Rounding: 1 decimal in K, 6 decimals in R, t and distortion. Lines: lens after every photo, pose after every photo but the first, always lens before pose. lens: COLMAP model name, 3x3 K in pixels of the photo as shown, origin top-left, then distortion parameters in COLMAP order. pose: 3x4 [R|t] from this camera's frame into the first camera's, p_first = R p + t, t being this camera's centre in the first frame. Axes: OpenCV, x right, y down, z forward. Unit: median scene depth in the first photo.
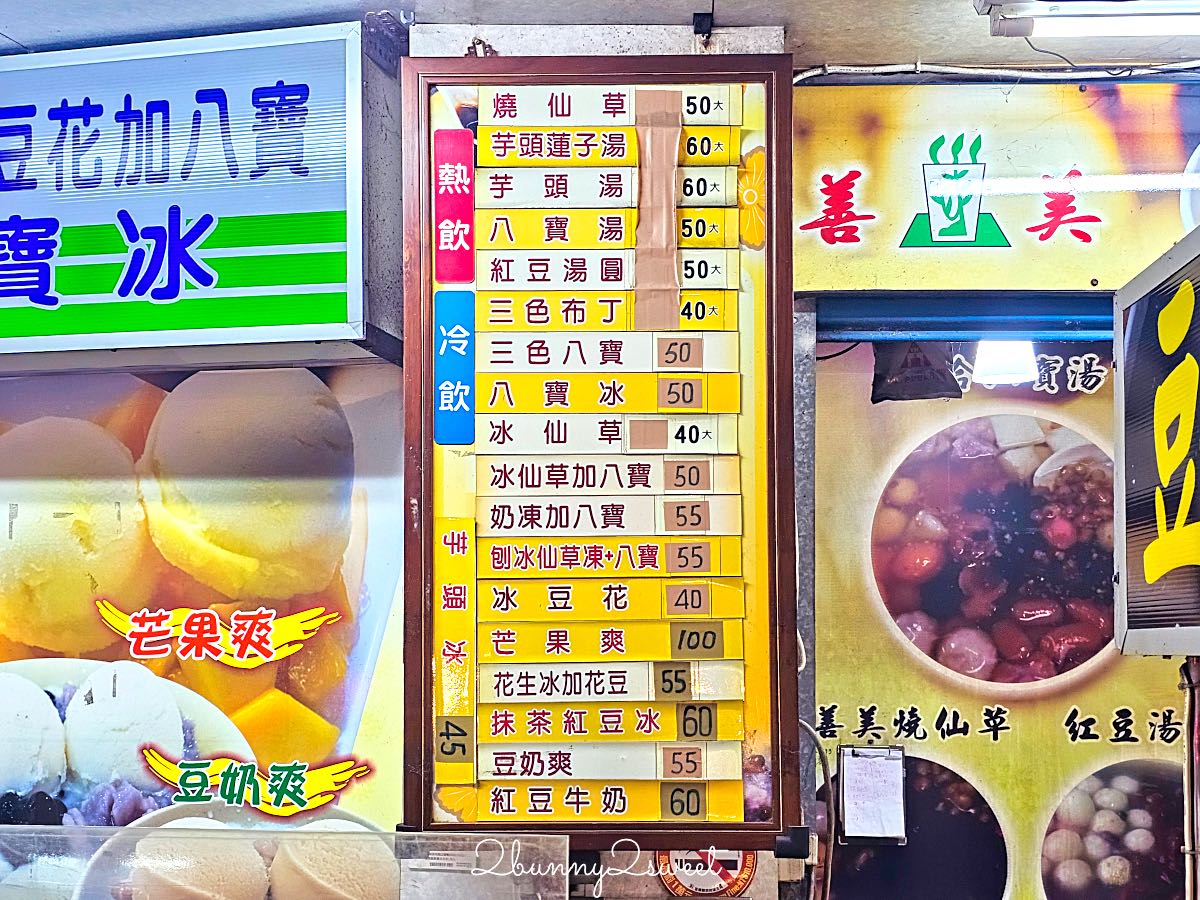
lens RADIAL K [[1865.3, 0, 600.0], [0, 1865.3, 450.0], [0, 0, 1]] dist [0.560094, -1.960982]
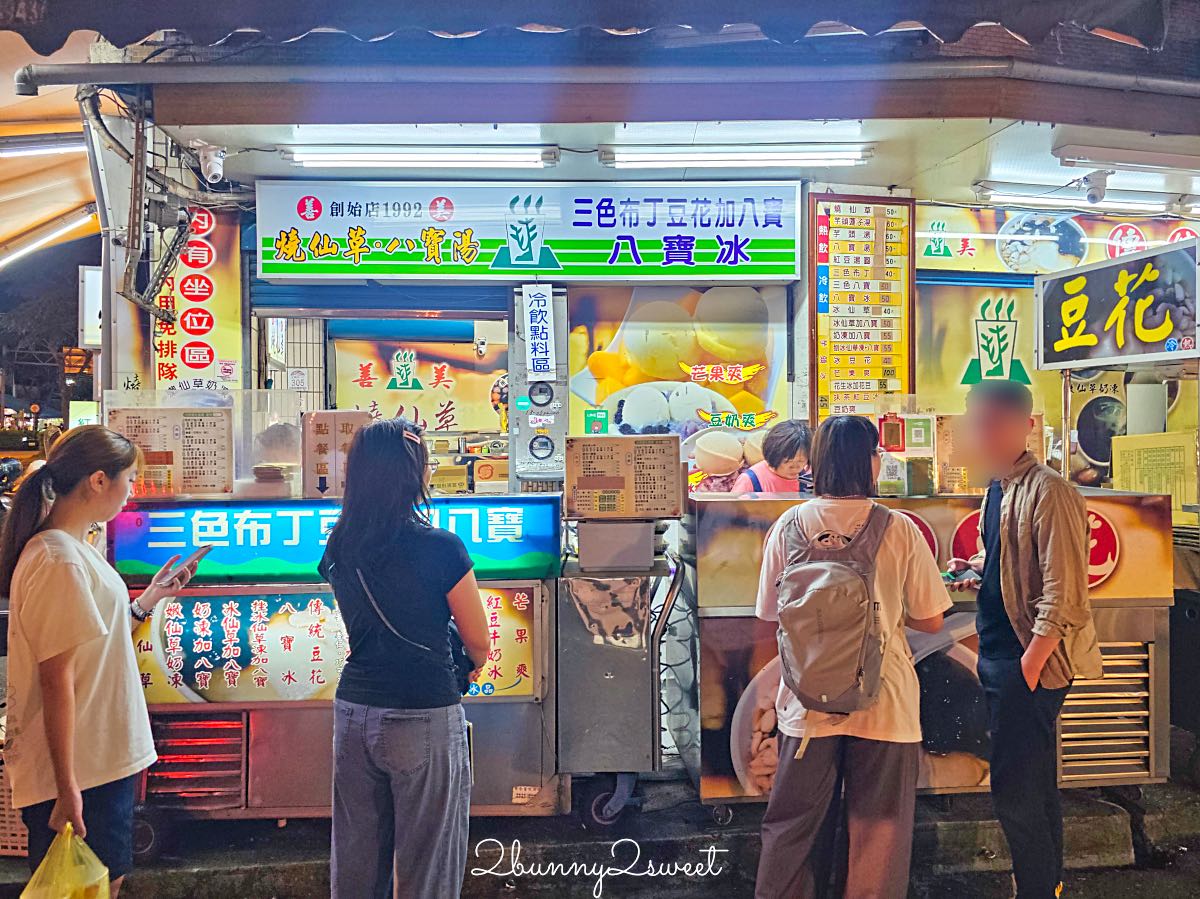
lens RADIAL K [[1865.3, 0, 600.0], [0, 1865.3, 449.5], [0, 0, 1]] dist [0.560094, -1.960982]
pose [[0.886218, -0.003794, 0.463254, -1.922299], [-0.023254, 0.998342, 0.052664, 0.070117], [-0.462685, -0.057444, 0.884660, -1.718424]]
